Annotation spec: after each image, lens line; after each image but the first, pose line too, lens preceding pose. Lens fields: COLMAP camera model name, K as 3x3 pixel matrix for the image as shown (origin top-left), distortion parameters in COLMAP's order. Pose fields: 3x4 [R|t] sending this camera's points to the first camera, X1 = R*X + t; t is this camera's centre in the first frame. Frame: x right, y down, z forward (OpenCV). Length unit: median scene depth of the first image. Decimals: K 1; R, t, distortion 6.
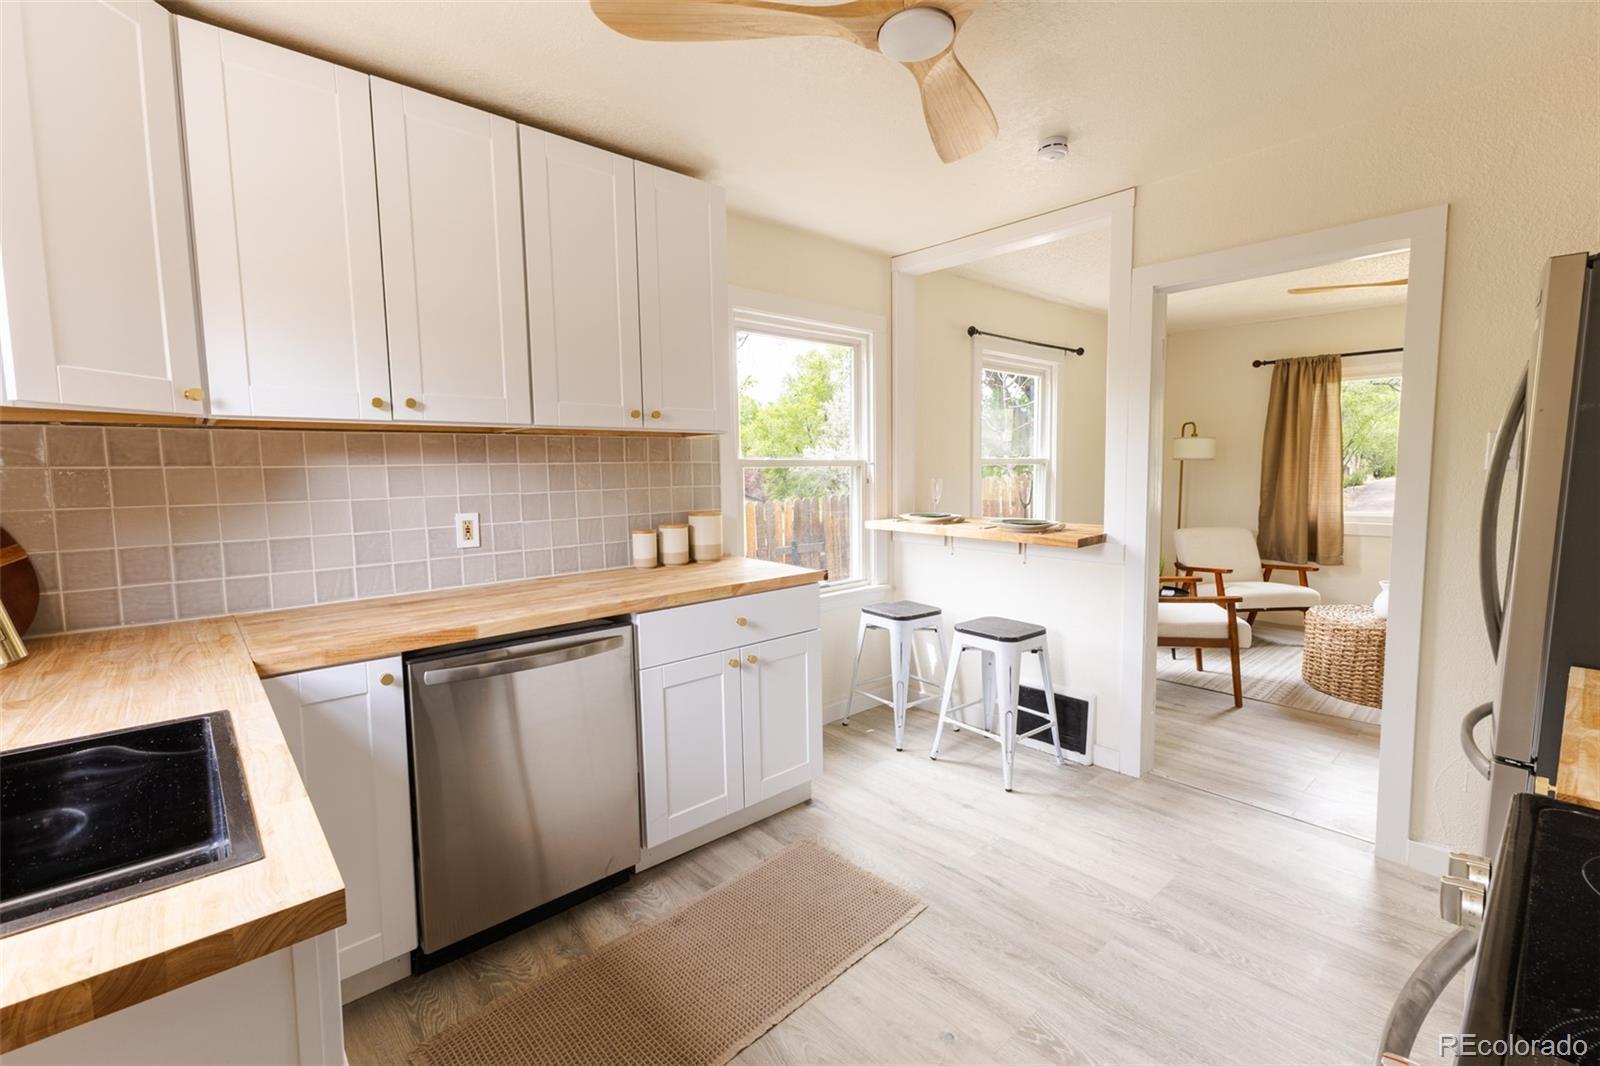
lens RADIAL K [[682.9, 0, 795.9], [0, 682.9, 529.3], [0, 0, 1]] dist [0.001939, -0.000061]
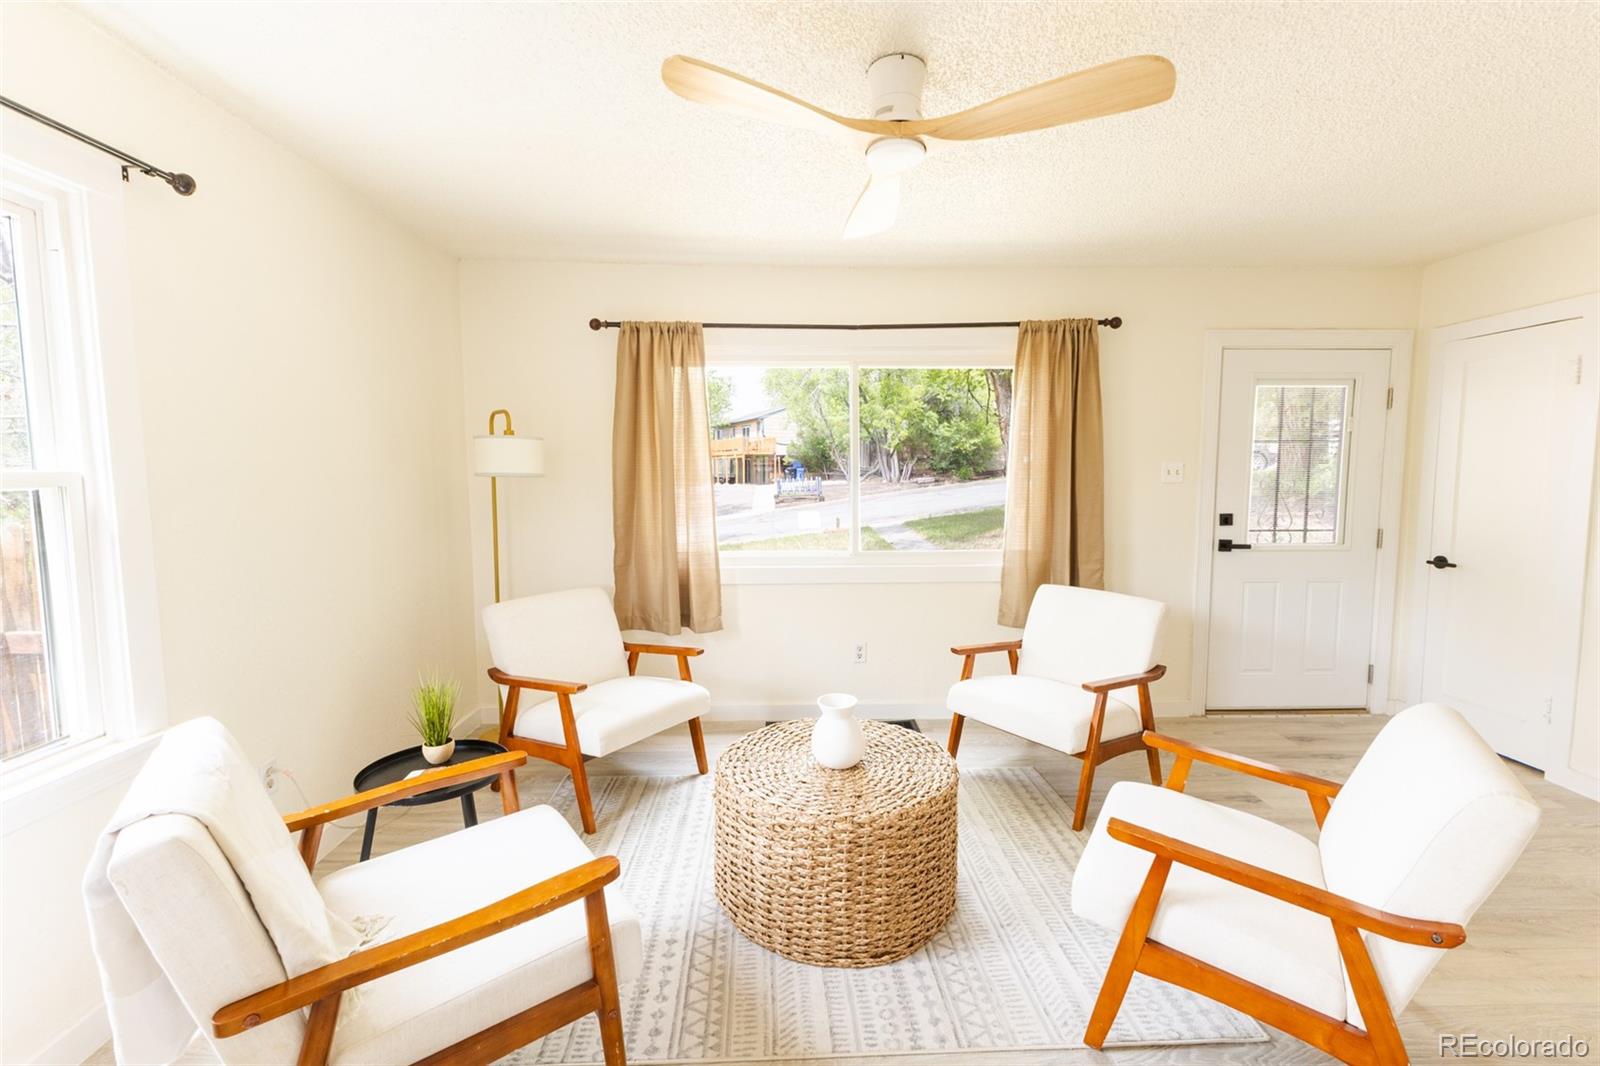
lens RADIAL K [[687.4, 0, 780.0], [0, 687.4, 525.8], [0, 0, 1]] dist [-0.000271, -0.000022]
pose [[0.655961, -0.047204, 0.753318, 0.315479], [0.064819, 0.997878, 0.006086, -0.053188], [-0.752007, 0.044837, 0.657629, 0.488453]]
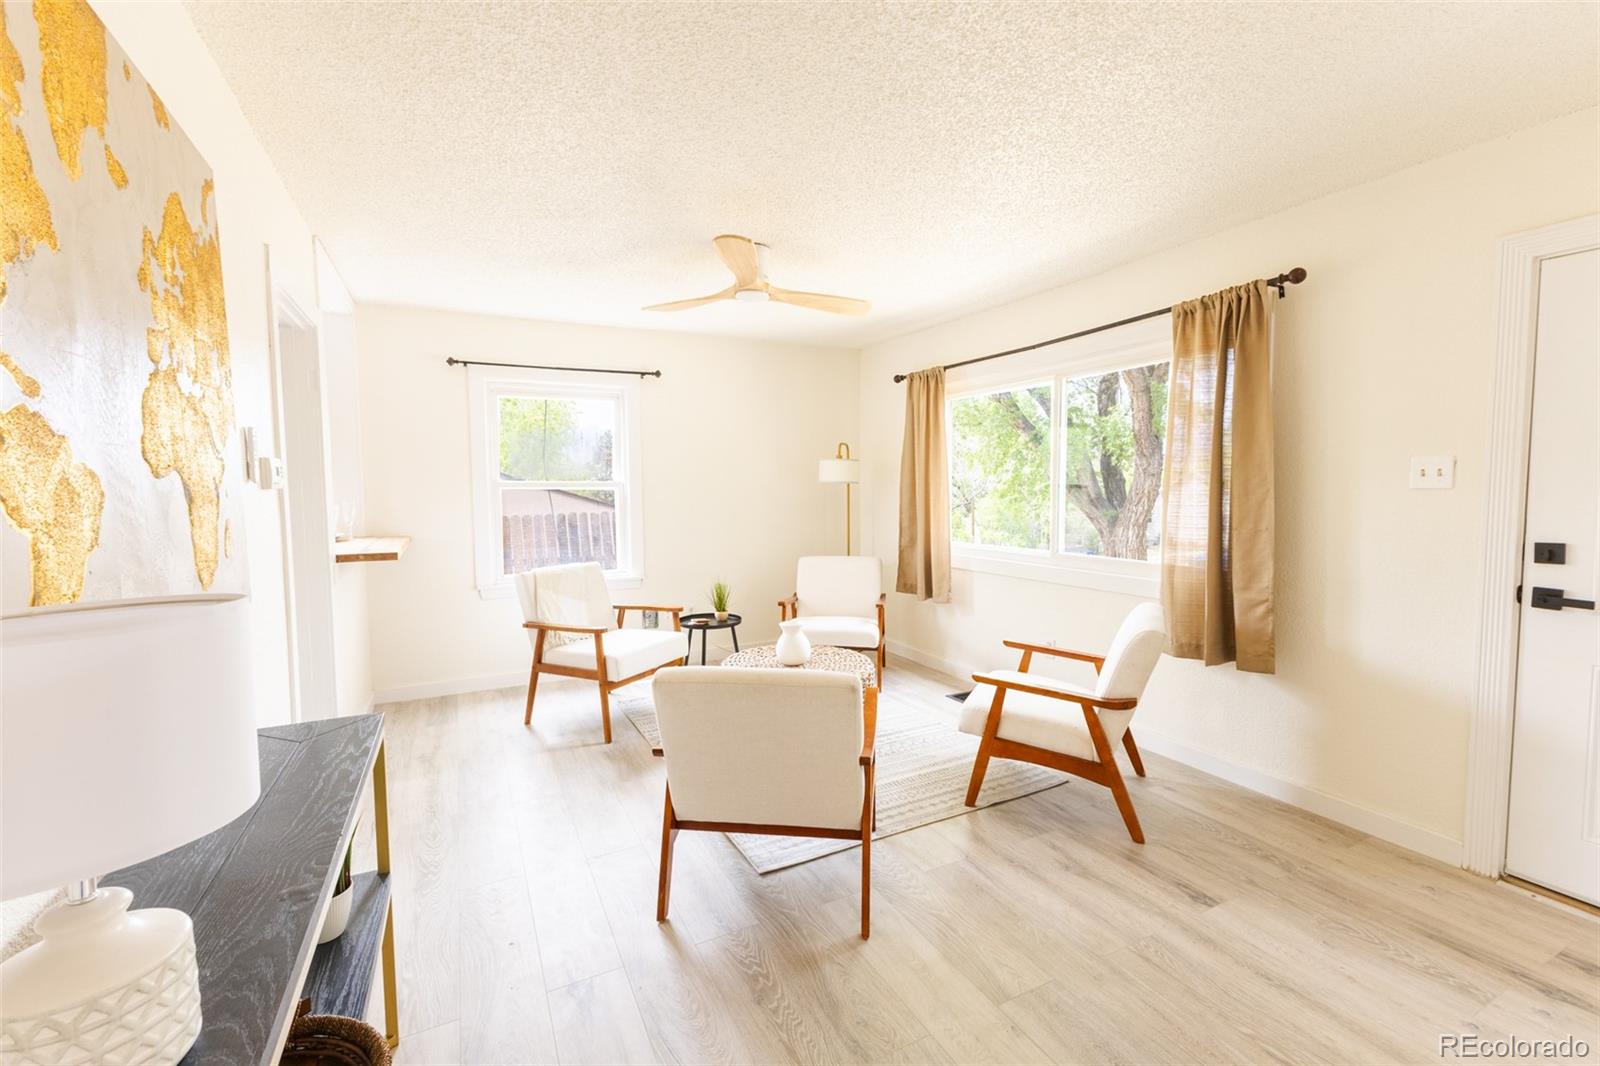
lens RADIAL K [[693.0, 0, 797.9], [0, 693.0, 525.1], [0, 0, 1]] dist [-0.000443, -0.000673]
pose [[0.960224, 0.009746, -0.279061, 0.854427], [-0.016854, 0.999591, -0.023085, -0.024258], [0.278722, 0.026871, 0.959996, 0.076618]]
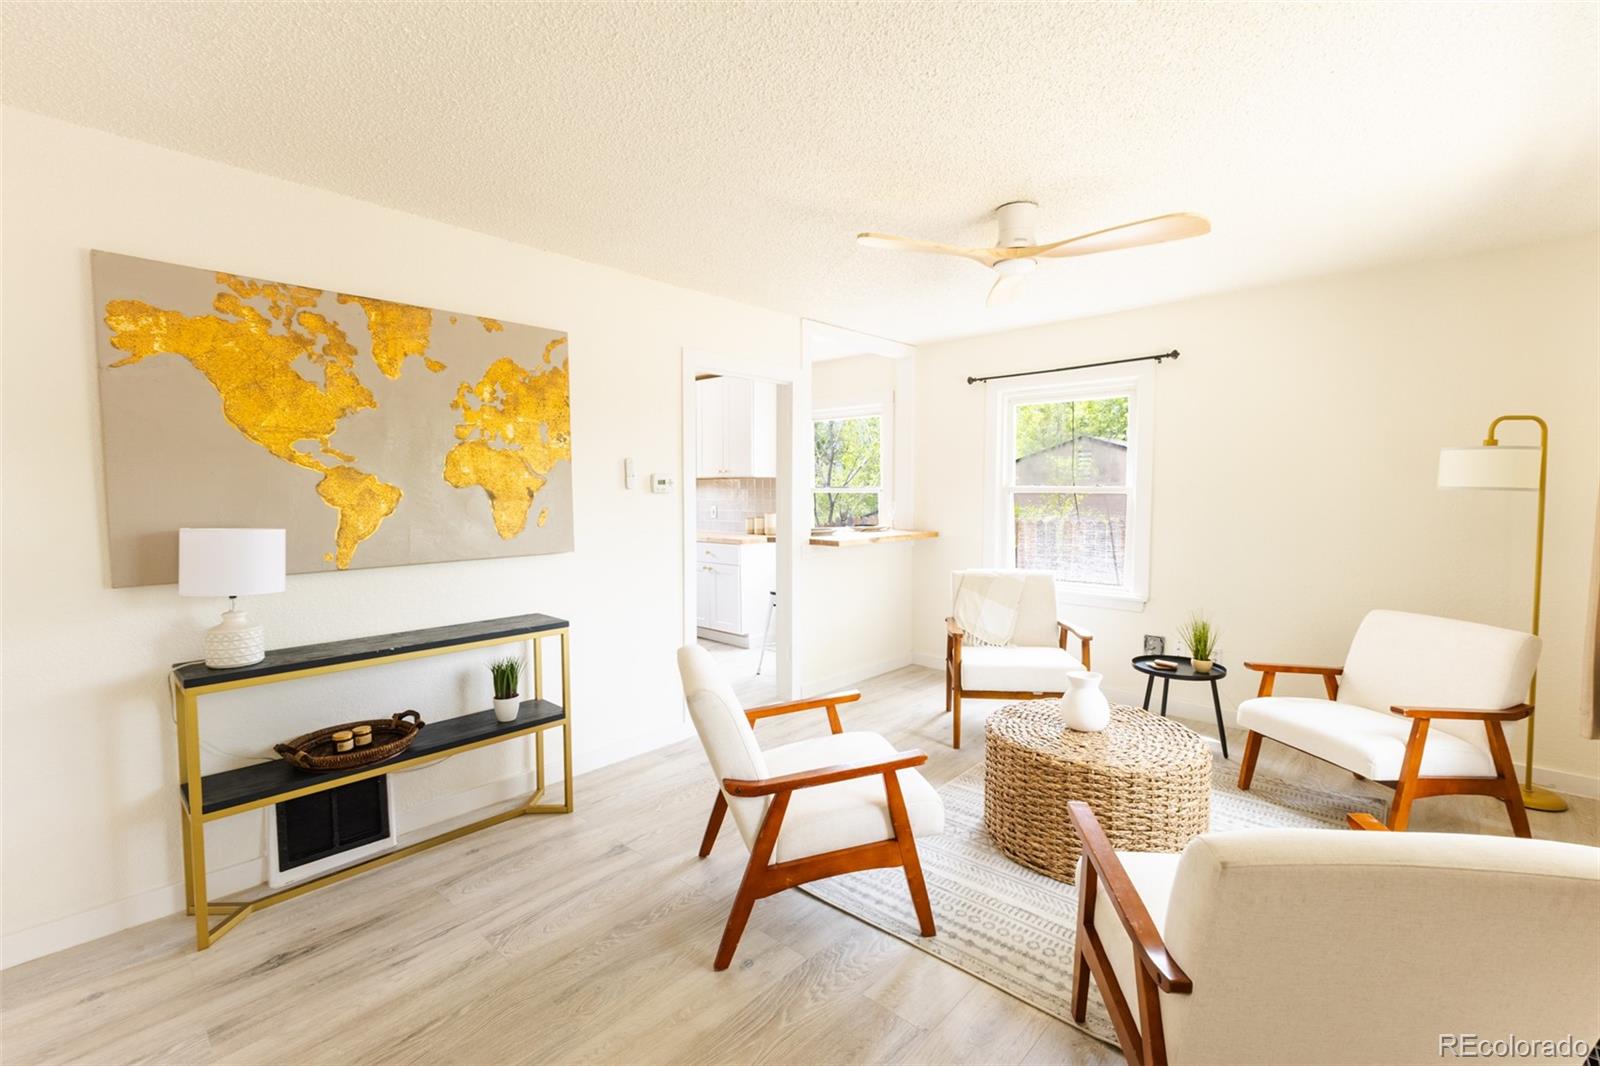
lens RADIAL K [[682.9, 0, 795.9], [0, 682.9, 529.3], [0, 0, 1]] dist [0.001939, -0.000061]
pose [[0.074627, 0.056587, -0.995605, 1.153855], [-0.083137, 0.995266, 0.050336, -0.060645], [0.993740, 0.079015, 0.078978, 0.481219]]
